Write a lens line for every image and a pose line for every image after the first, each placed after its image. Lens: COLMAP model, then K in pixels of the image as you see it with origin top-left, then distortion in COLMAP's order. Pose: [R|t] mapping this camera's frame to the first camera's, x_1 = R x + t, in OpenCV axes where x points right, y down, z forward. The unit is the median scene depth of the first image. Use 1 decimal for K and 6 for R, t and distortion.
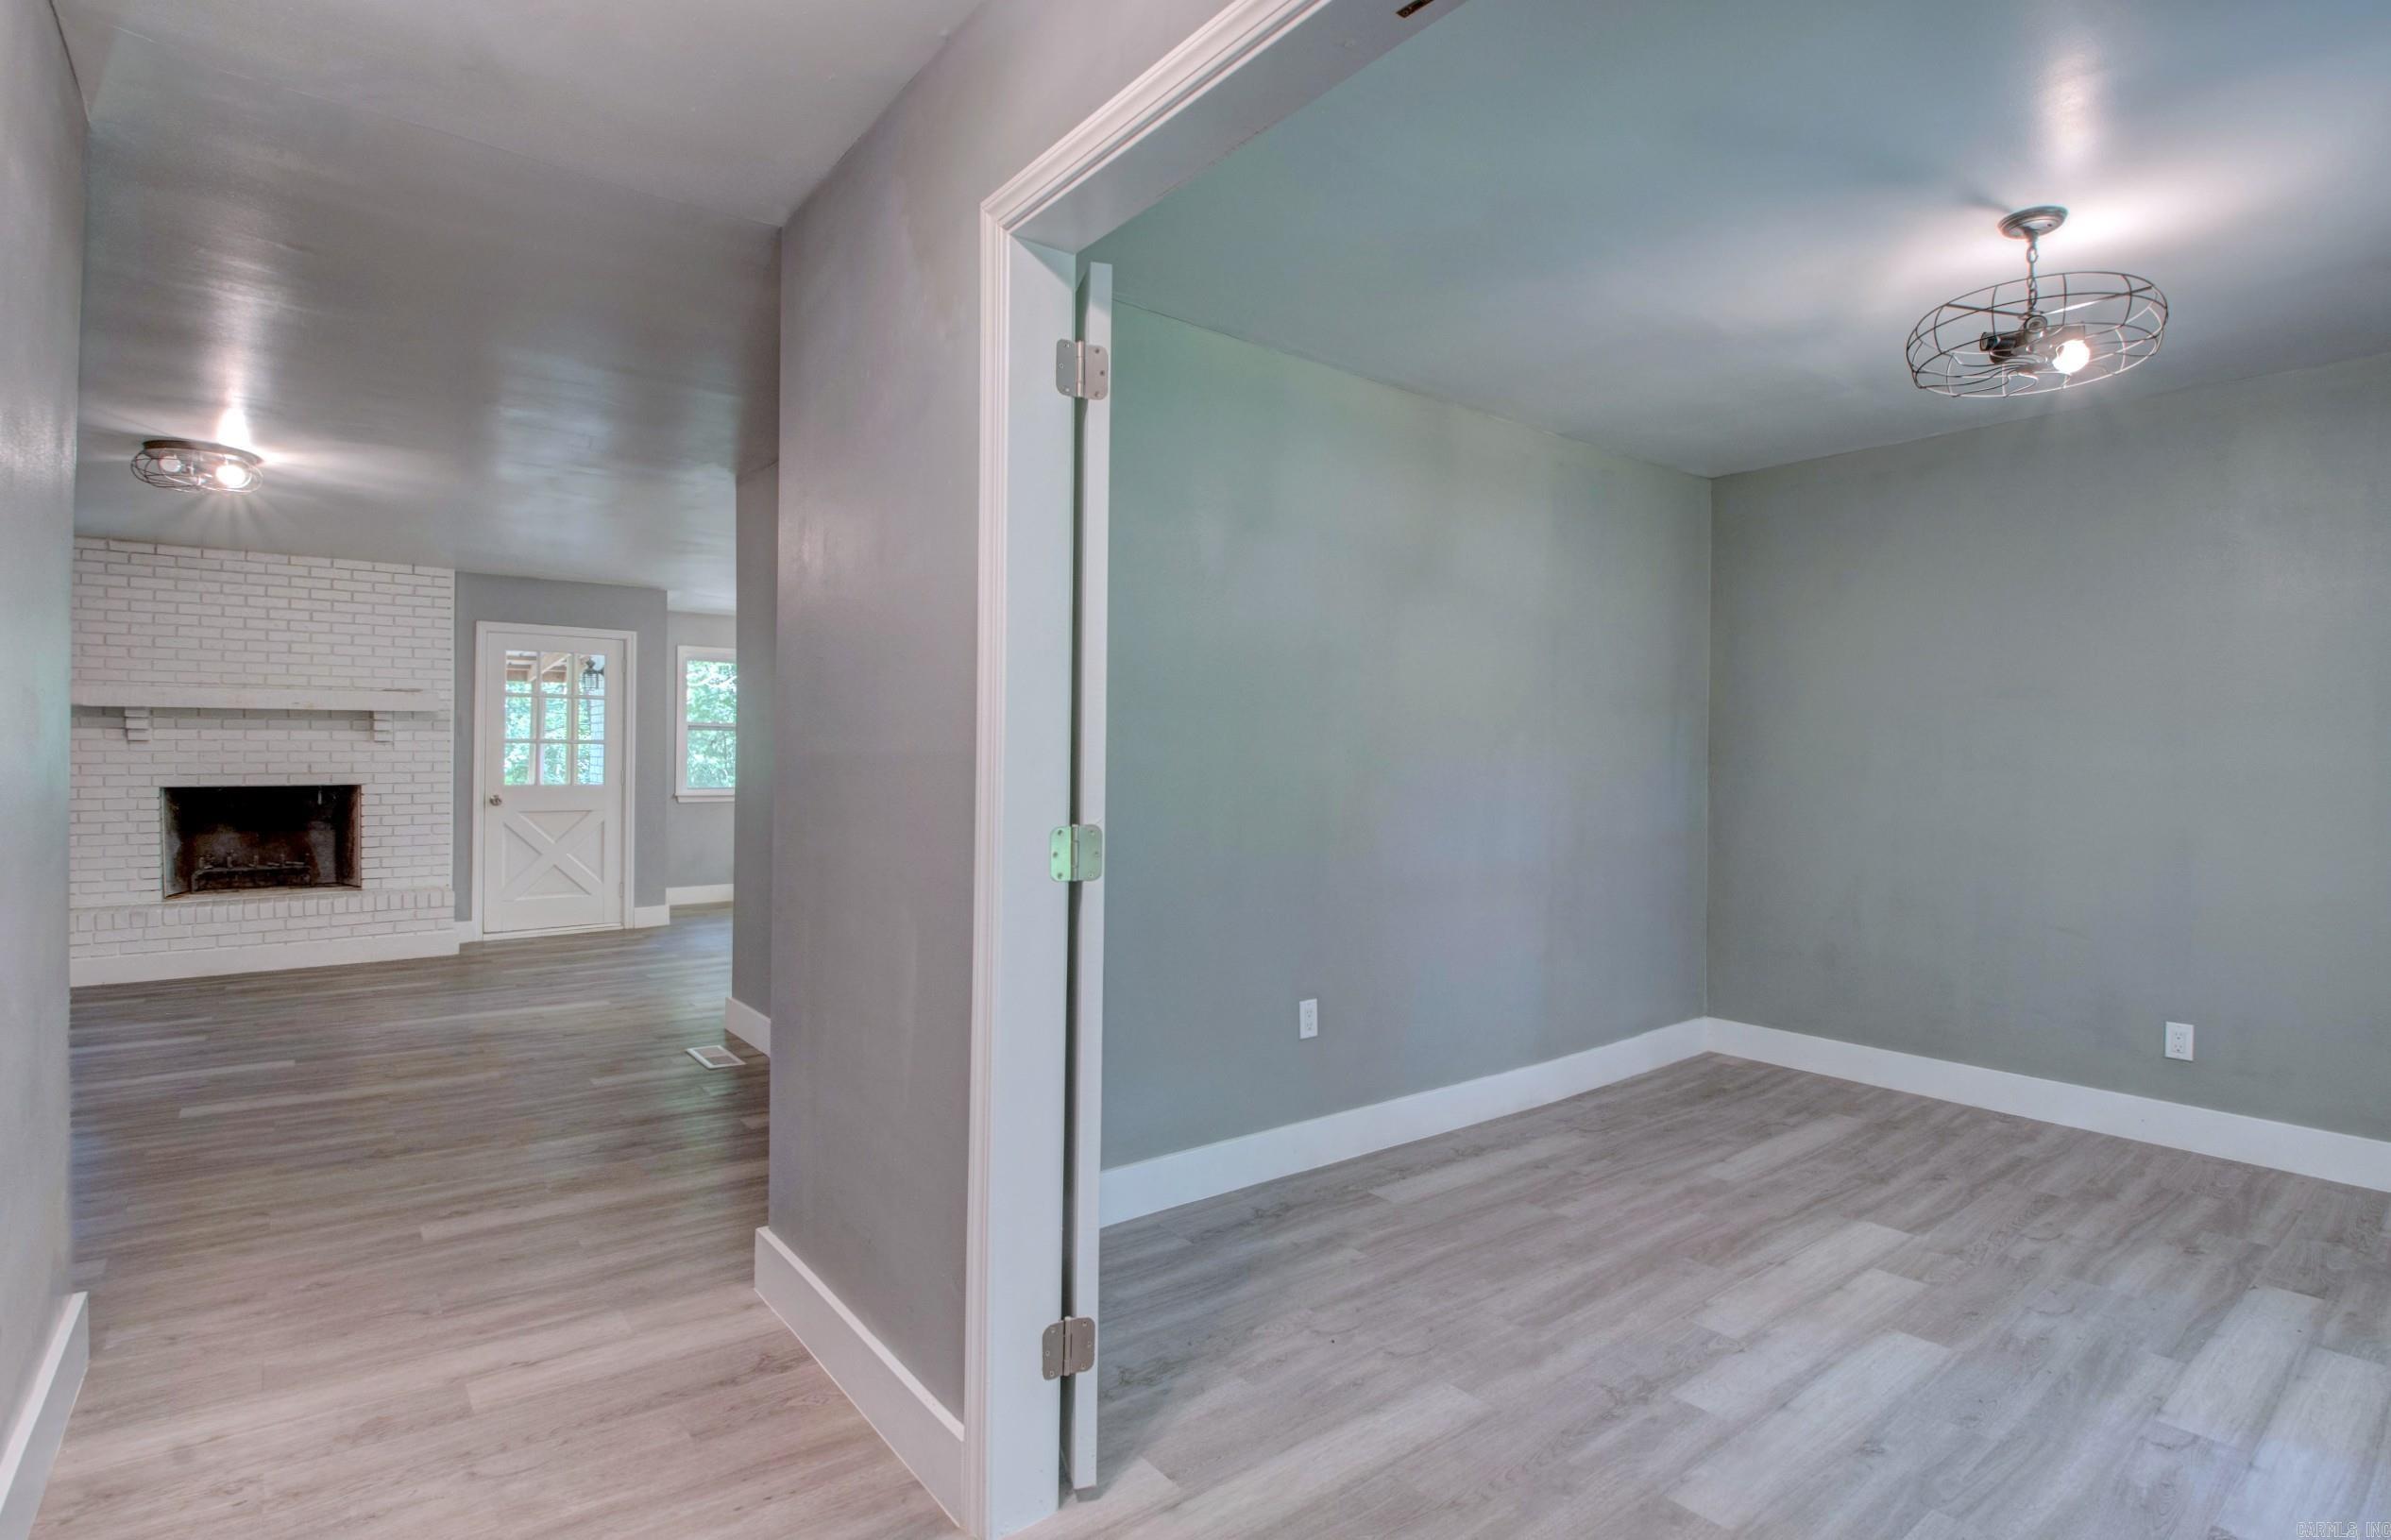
lens RADIAL K [[1161.2, 0, 1194.2], [0, 1161.2, 754.5], [0, 0, 1]] dist [-0.001578, -0.017105]
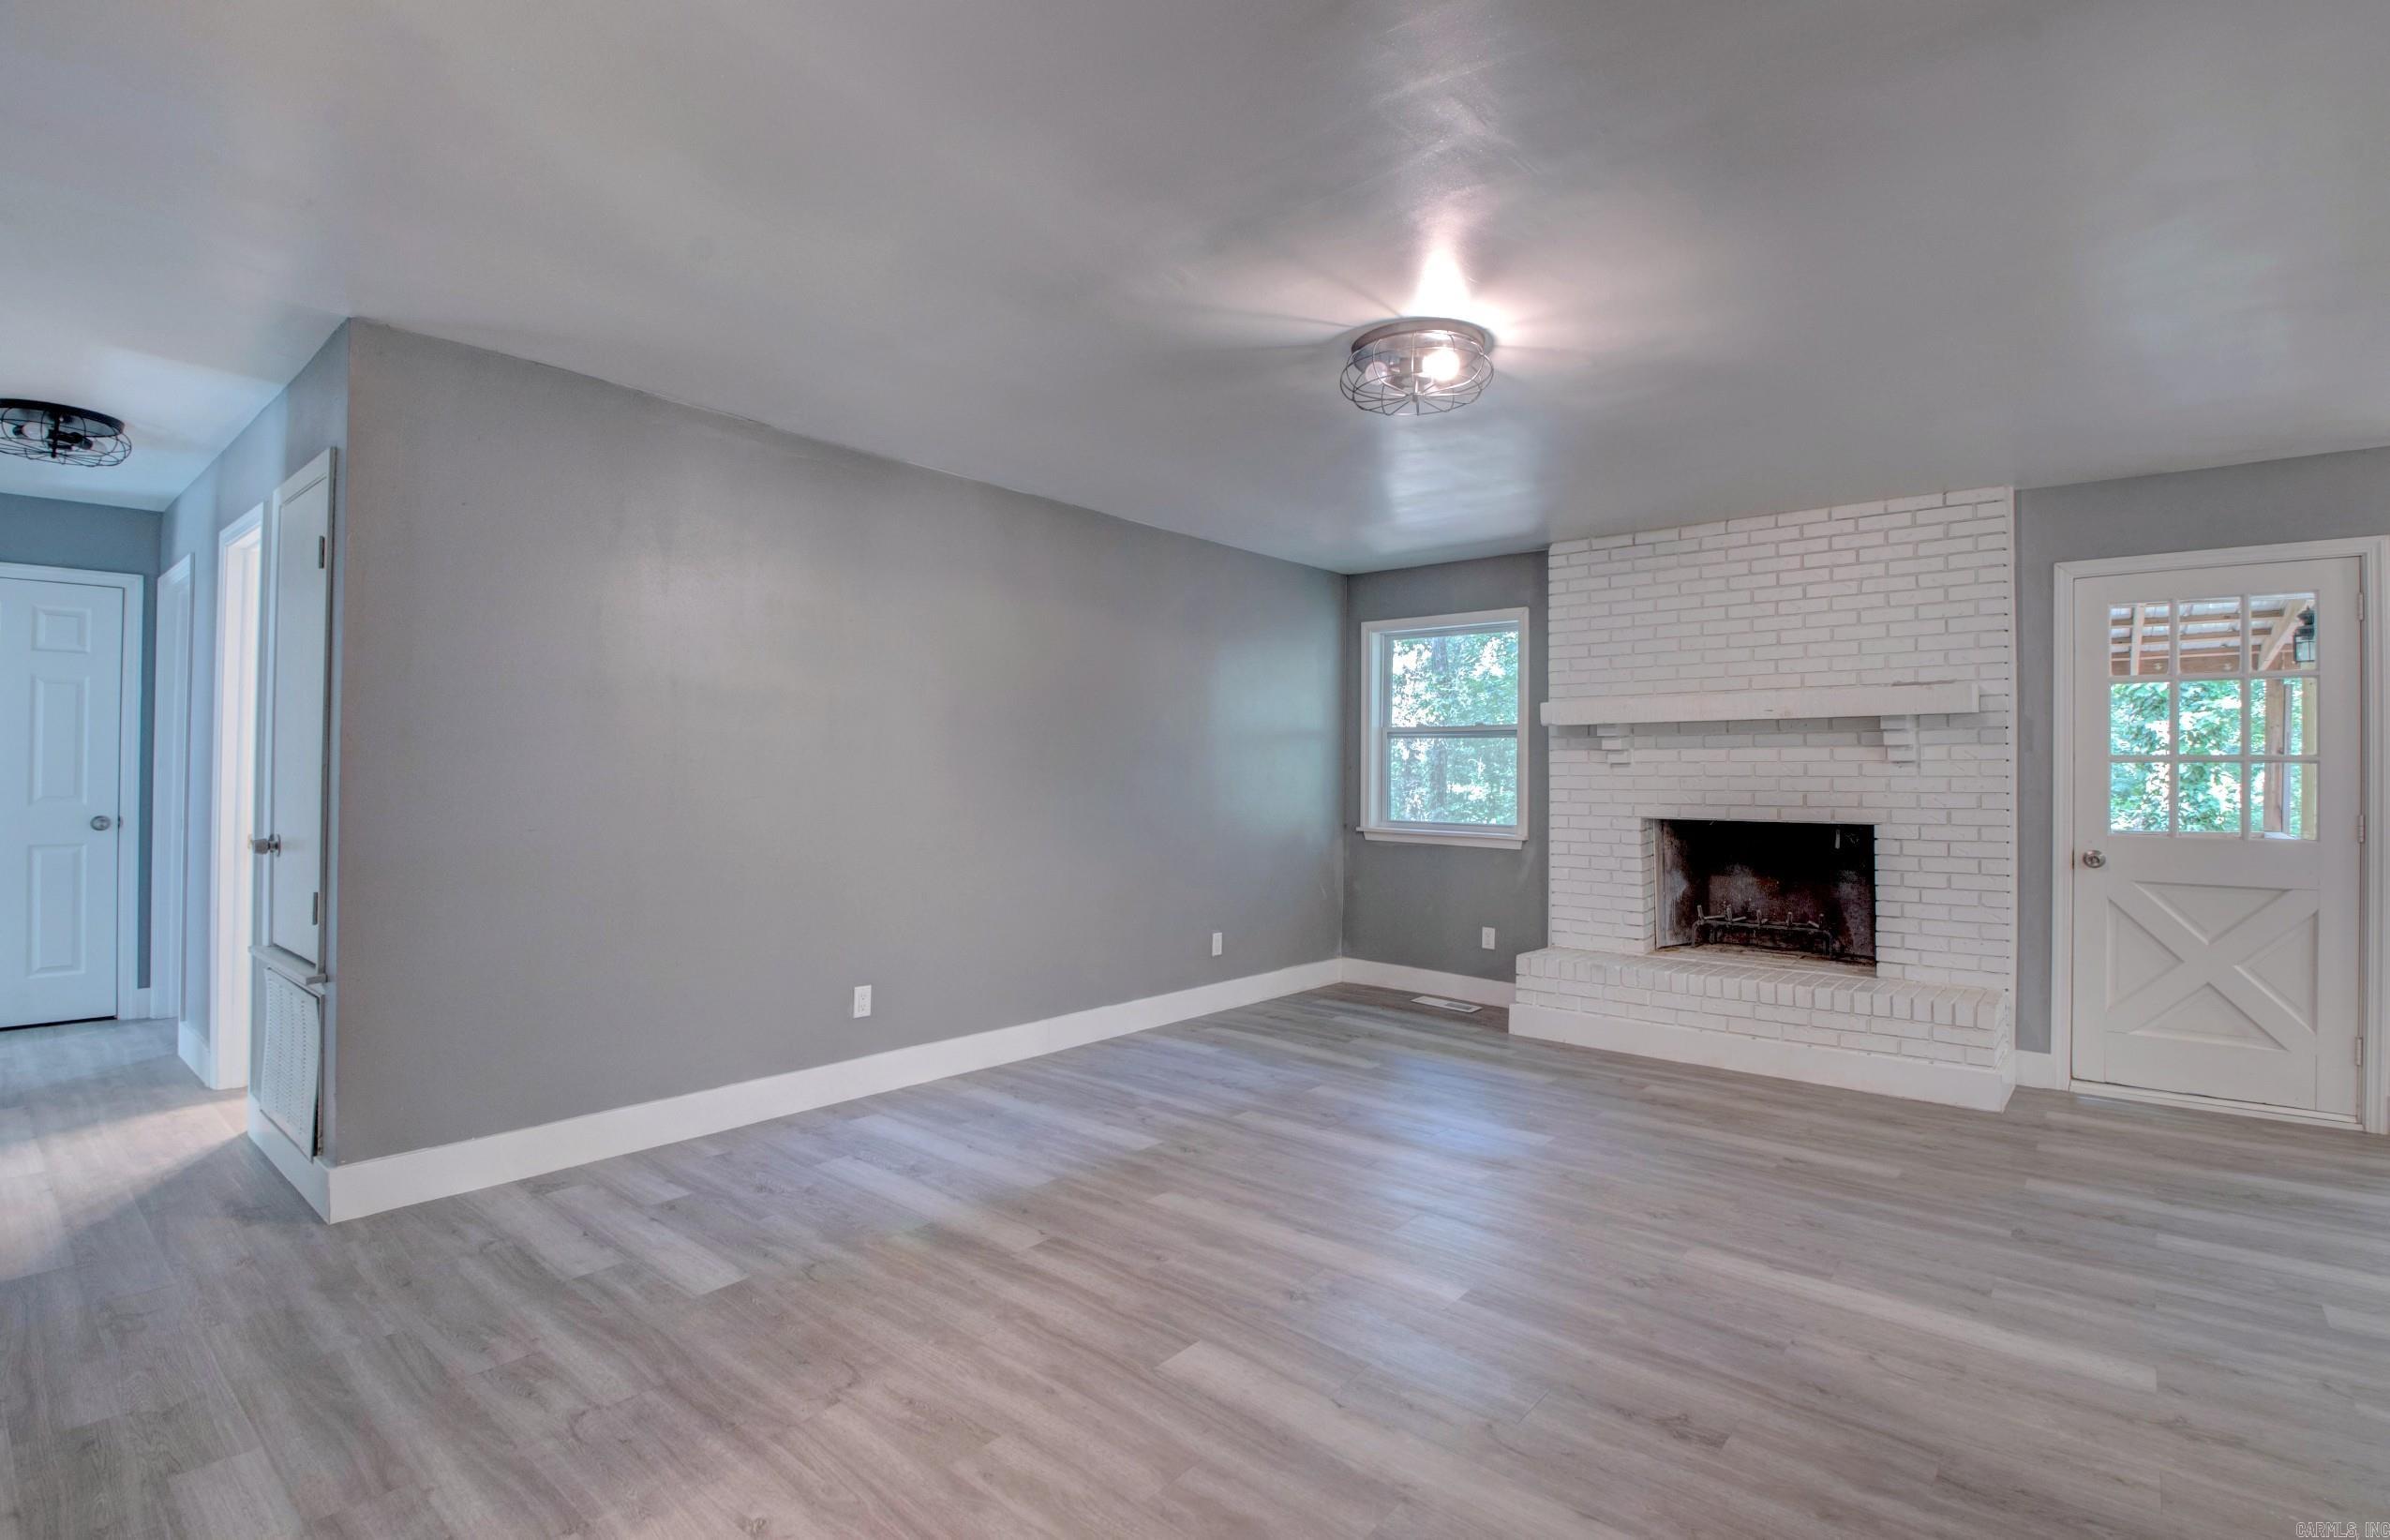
lens RADIAL K [[1110.9, 0, 1193.9], [0, 1110.9, 755.3], [0, 0, 1]] dist [0.020173, -0.028637]
pose [[0.205167, -0.018352, -0.978555, -0.149930], [-0.005400, 0.999788, -0.019882, 0.000099], [0.978712, 0.009363, 0.205024, 0.464353]]
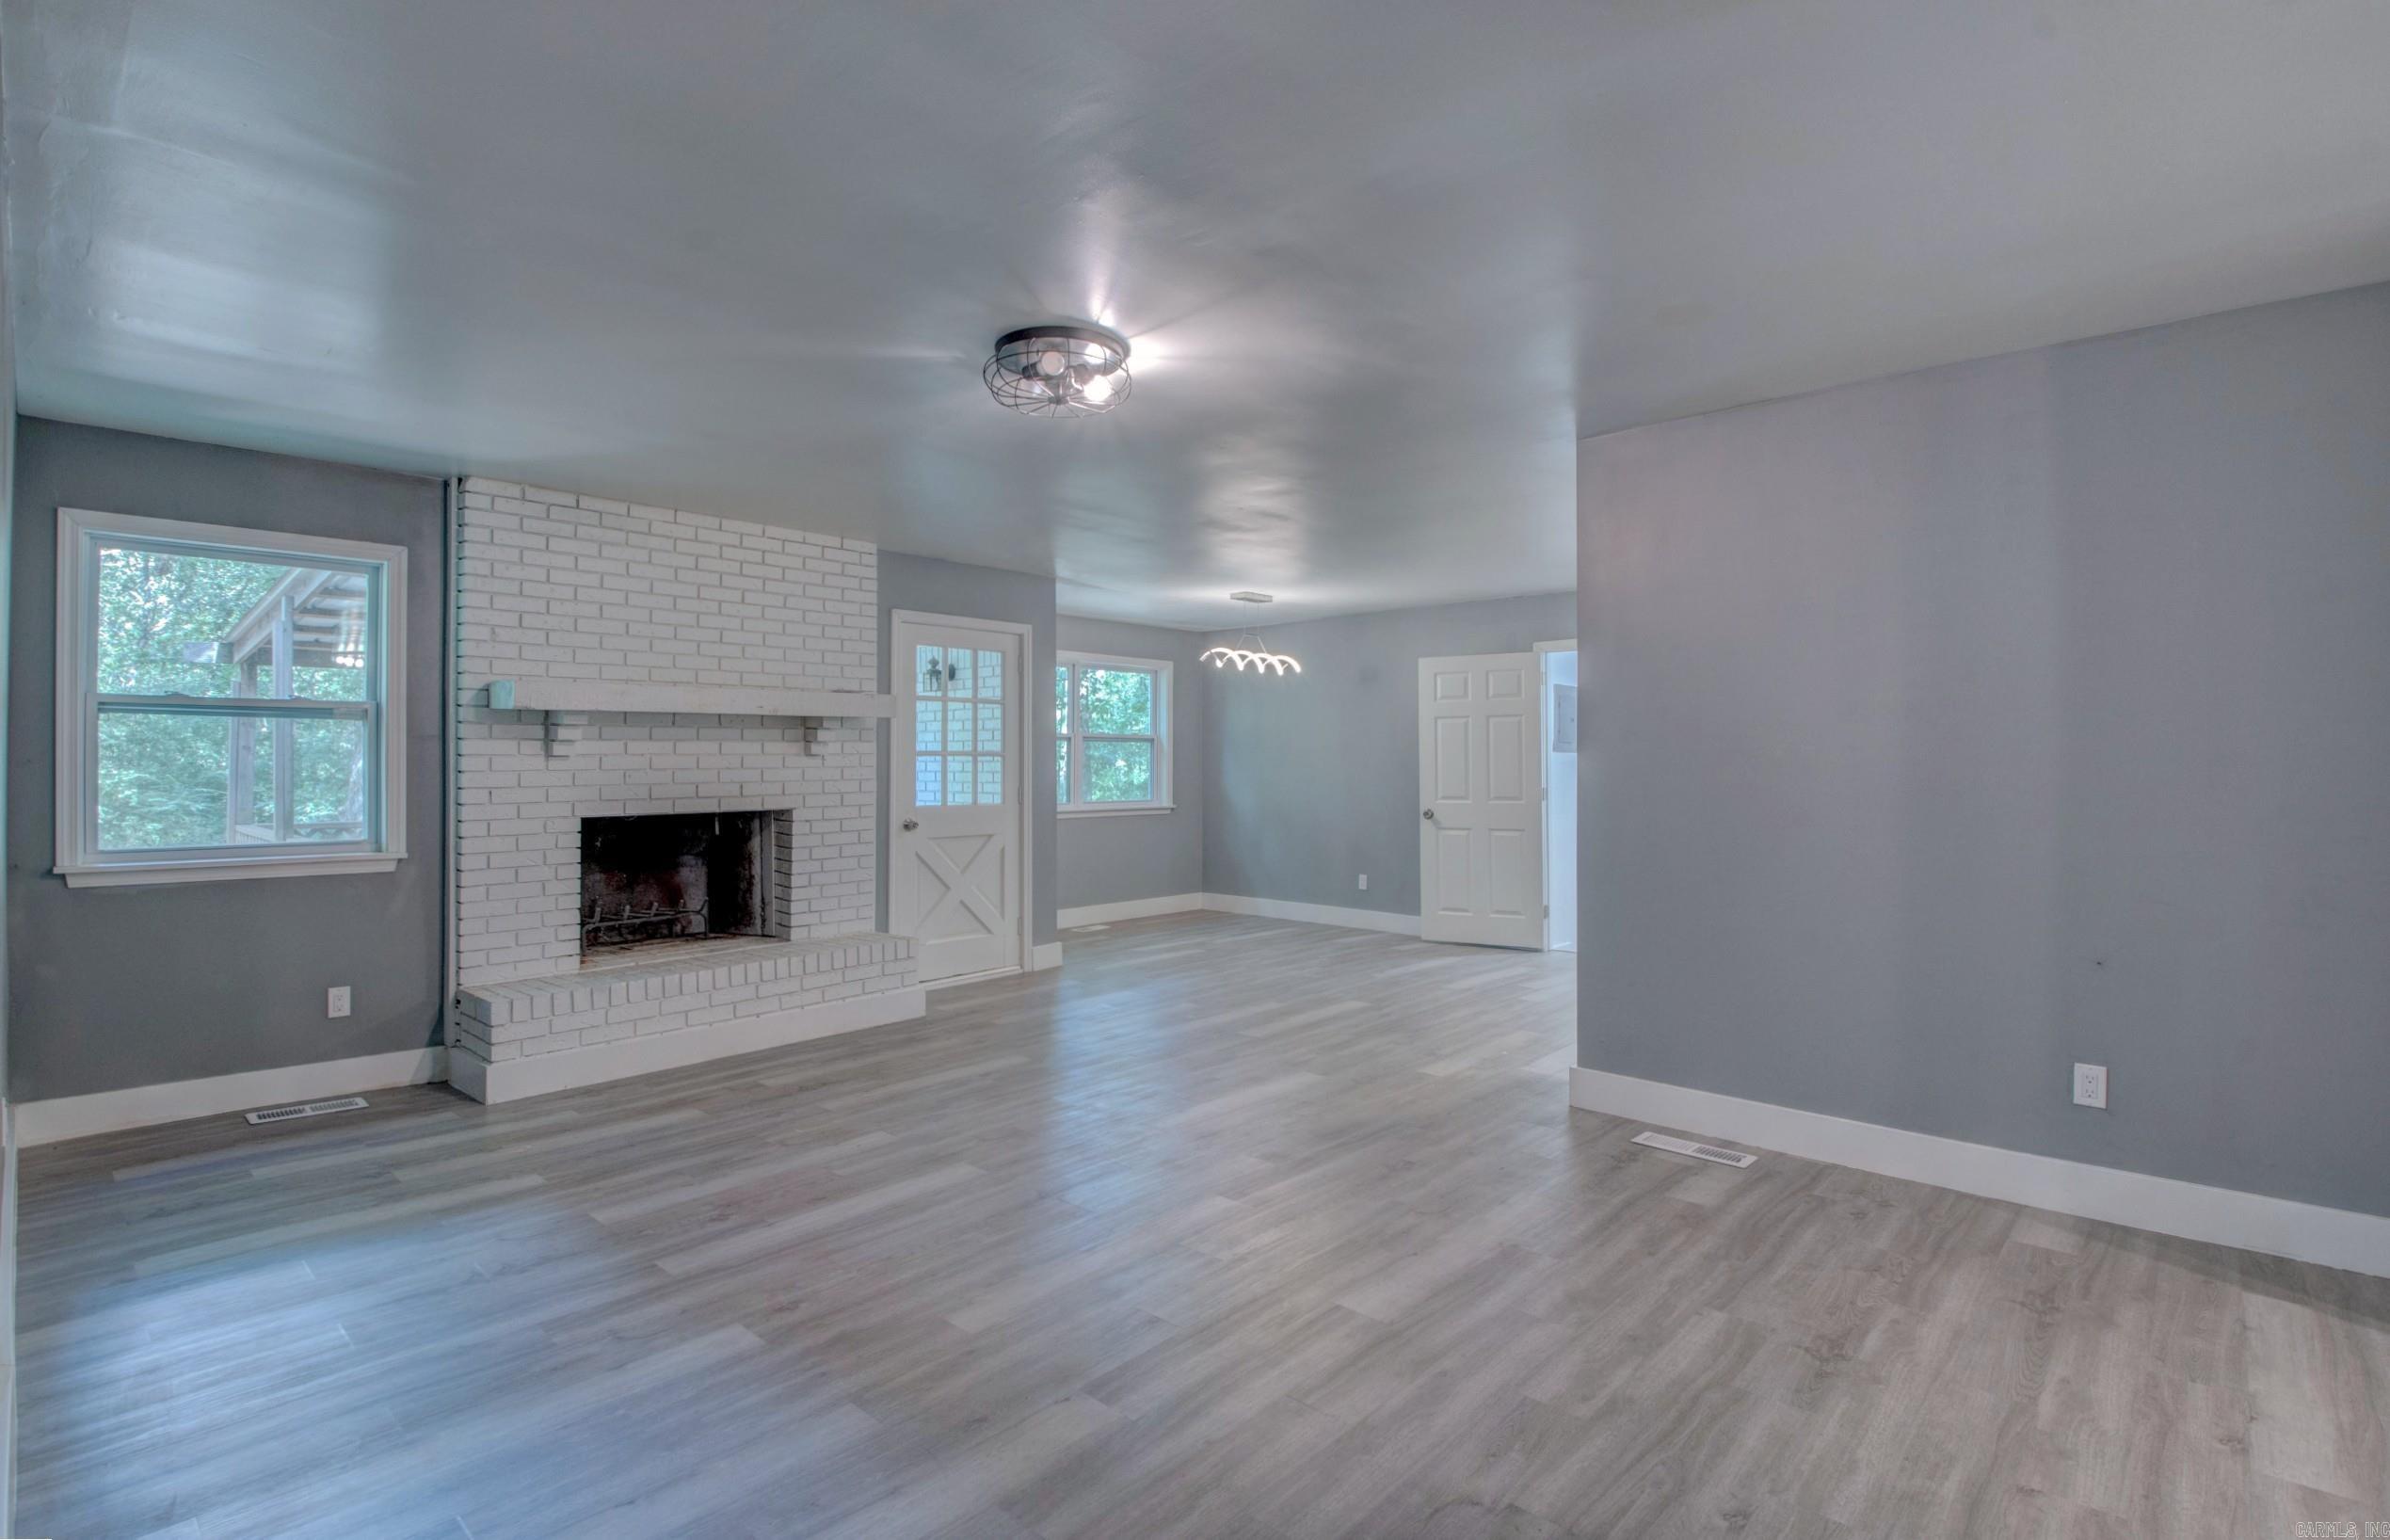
lens RADIAL K [[1110.9, 0, 1193.9], [0, 1110.9, 755.3], [0, 0, 1]] dist [0.020173, -0.028637]
pose [[0.986755, -0.007317, 0.162052, -0.572142], [0.008250, 0.999953, -0.005086, -0.005089], [-0.162008, 0.006355, 0.986769, 0.194313]]
